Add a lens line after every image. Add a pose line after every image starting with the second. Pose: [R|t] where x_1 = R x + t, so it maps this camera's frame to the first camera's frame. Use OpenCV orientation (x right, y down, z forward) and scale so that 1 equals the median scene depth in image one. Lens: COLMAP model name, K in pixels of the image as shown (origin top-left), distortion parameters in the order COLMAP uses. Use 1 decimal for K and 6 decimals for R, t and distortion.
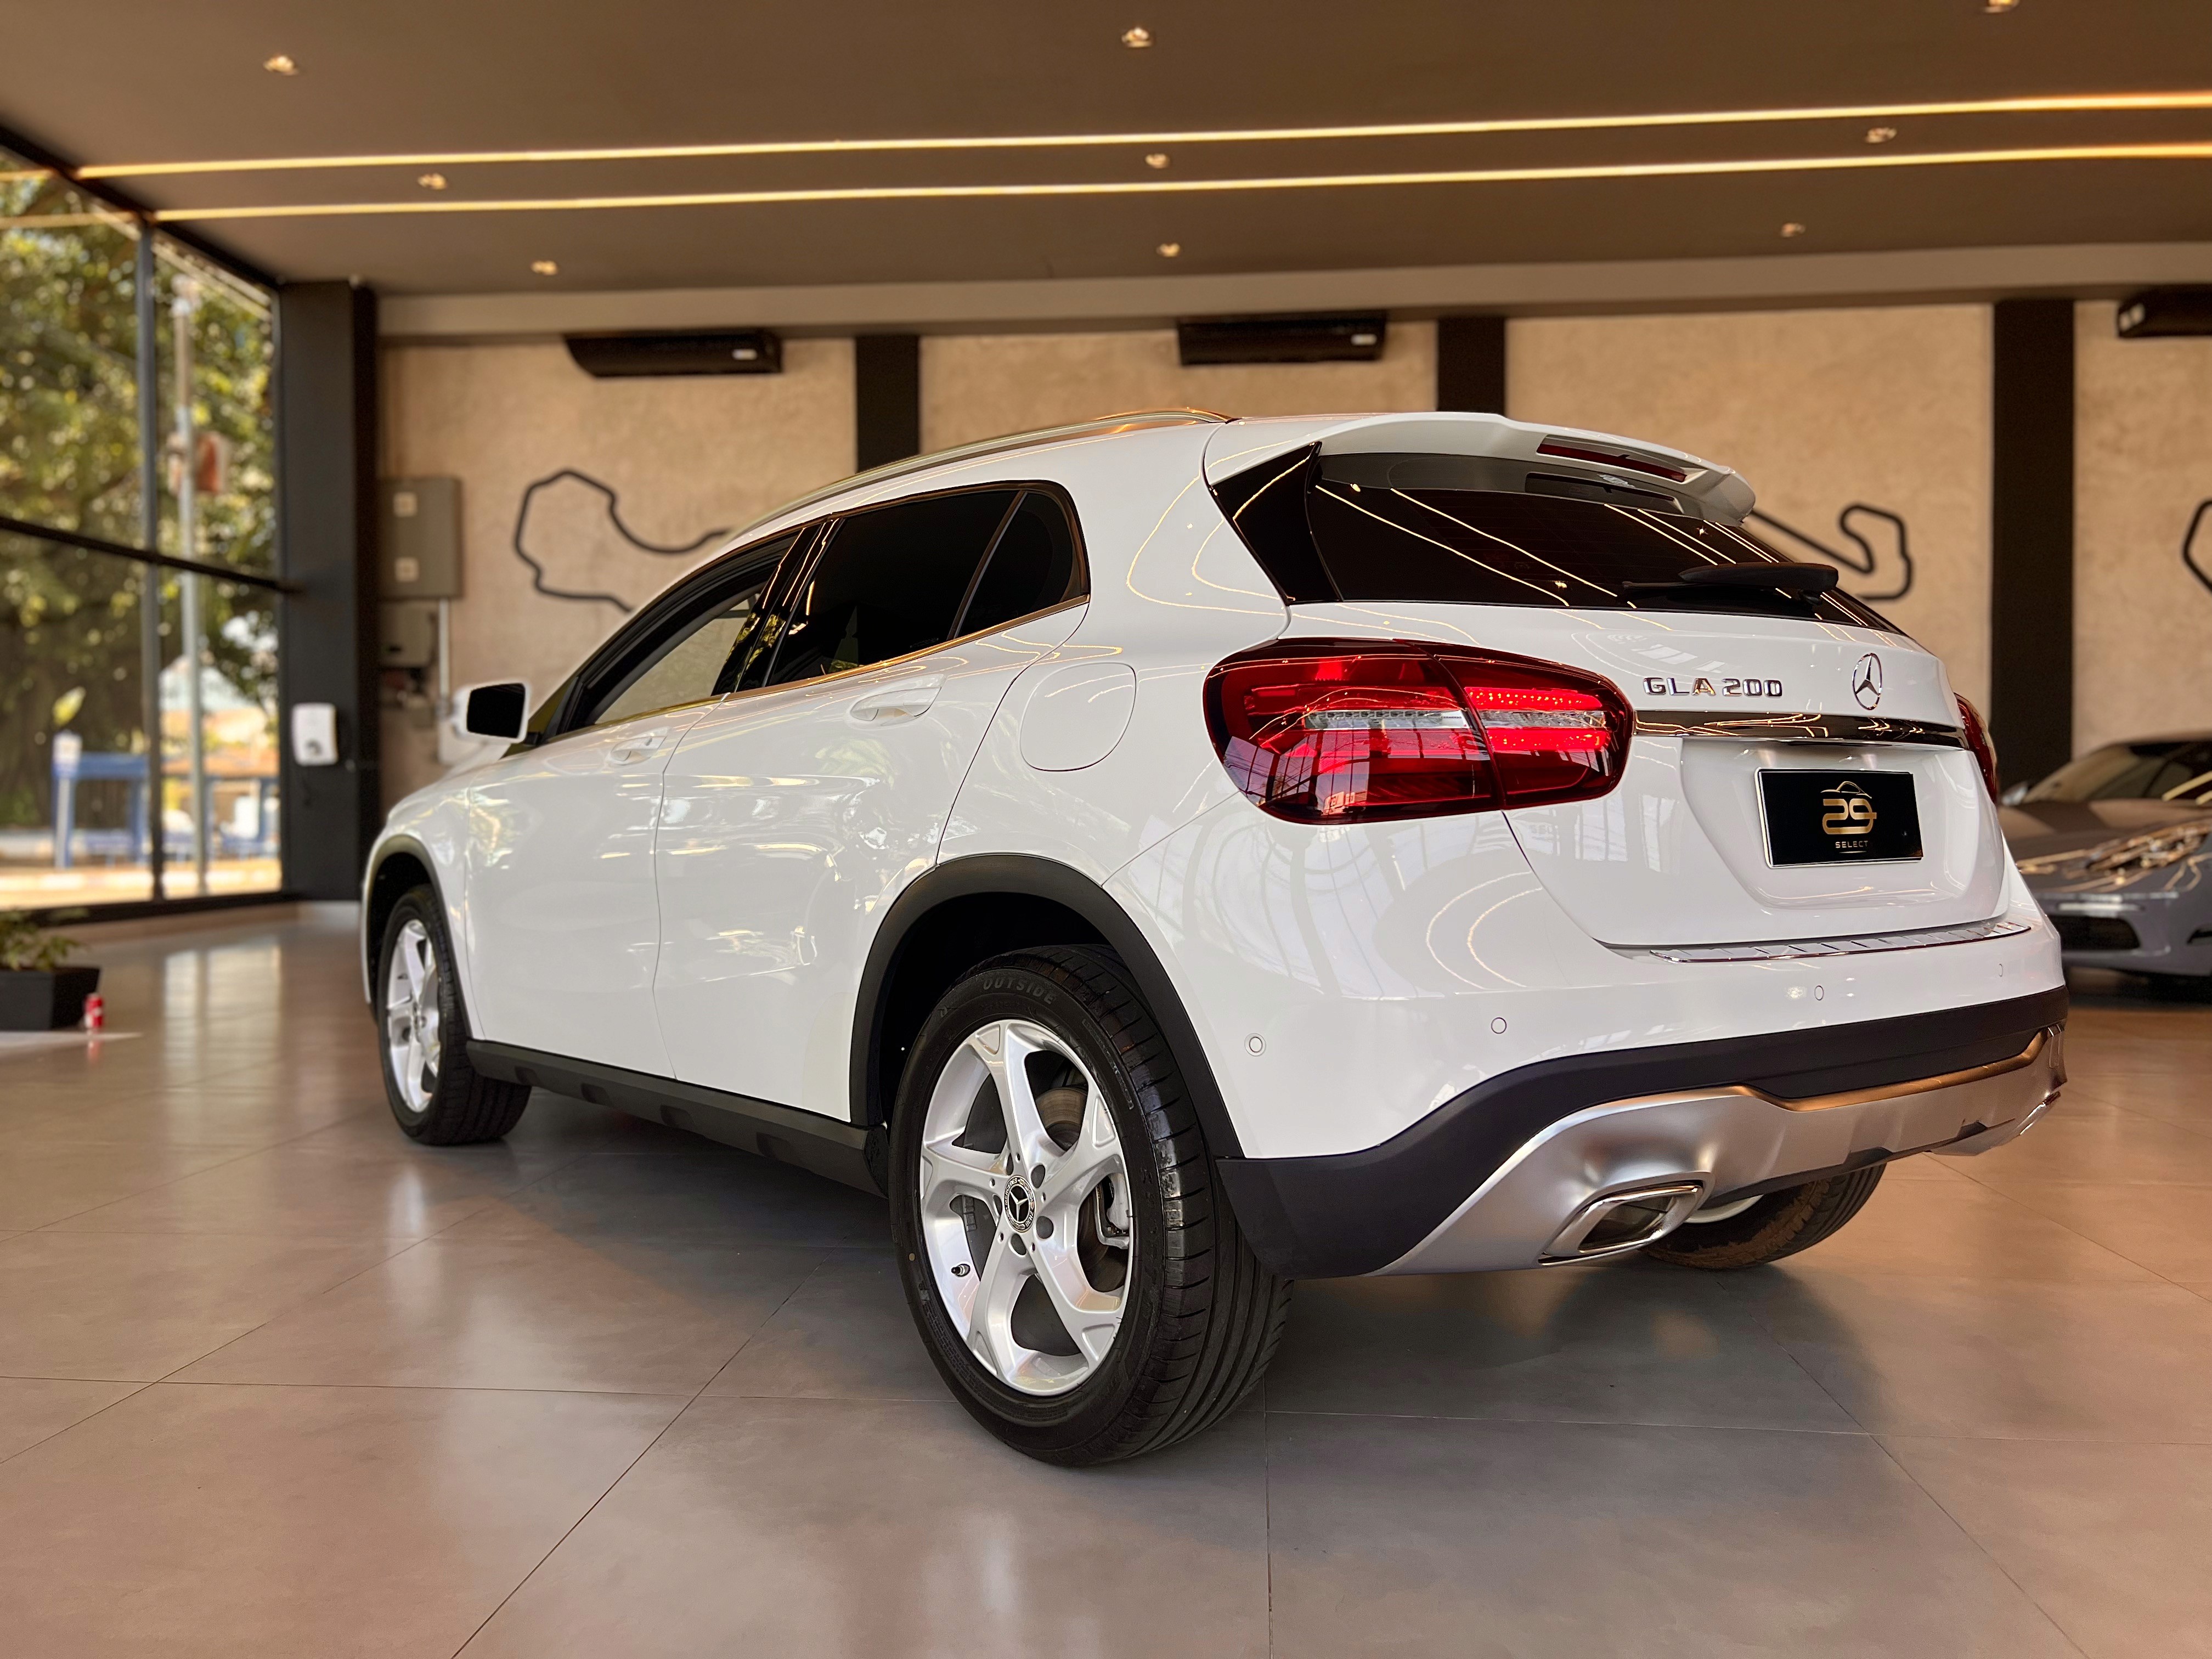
lens RADIAL K [[1669.1, 0, 1106.0], [0, 1669.1, 829.5], [0, 0, 1]] dist [0.056467, -0.053836]
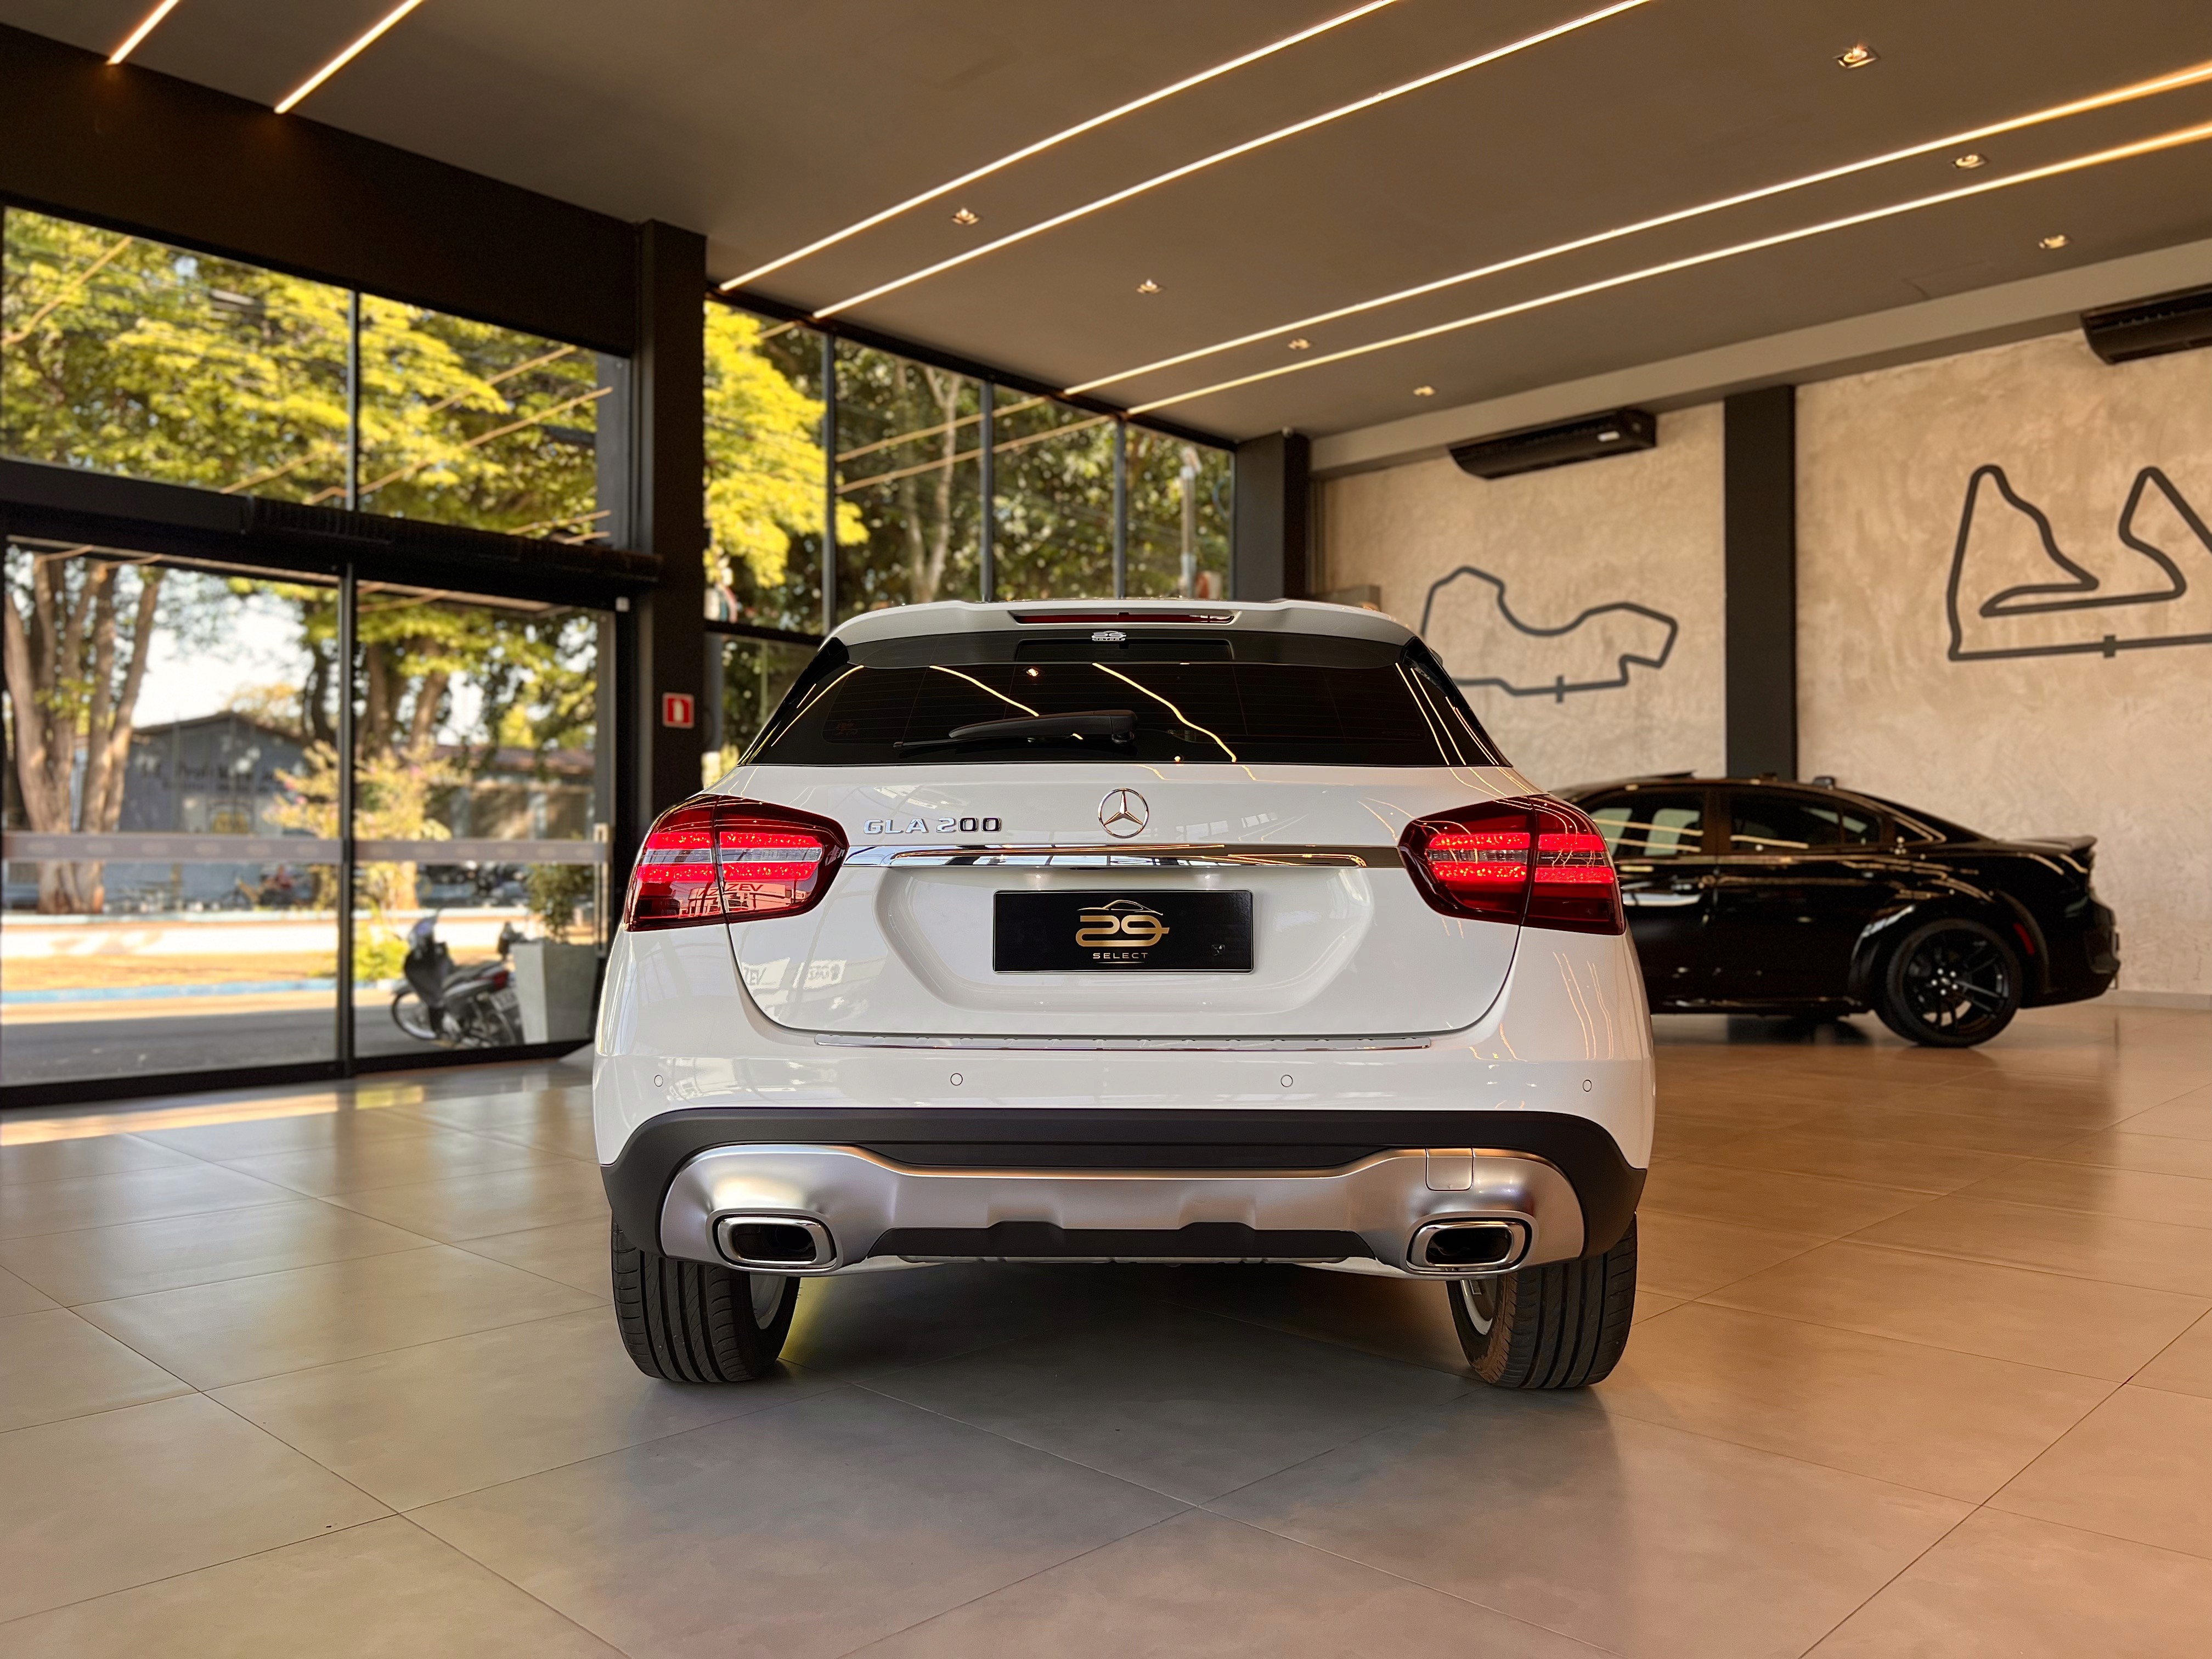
lens RADIAL K [[1667.5, 0, 1111.8], [0, 1667.5, 835.9], [0, 0, 1]] dist [0.054933, -0.080537]
pose [[0.775242, -0.009961, -0.631586, 0.189650], [-0.010457, 0.999536, -0.028599, -0.006545], [0.631578, 0.028776, 0.774778, 0.022006]]
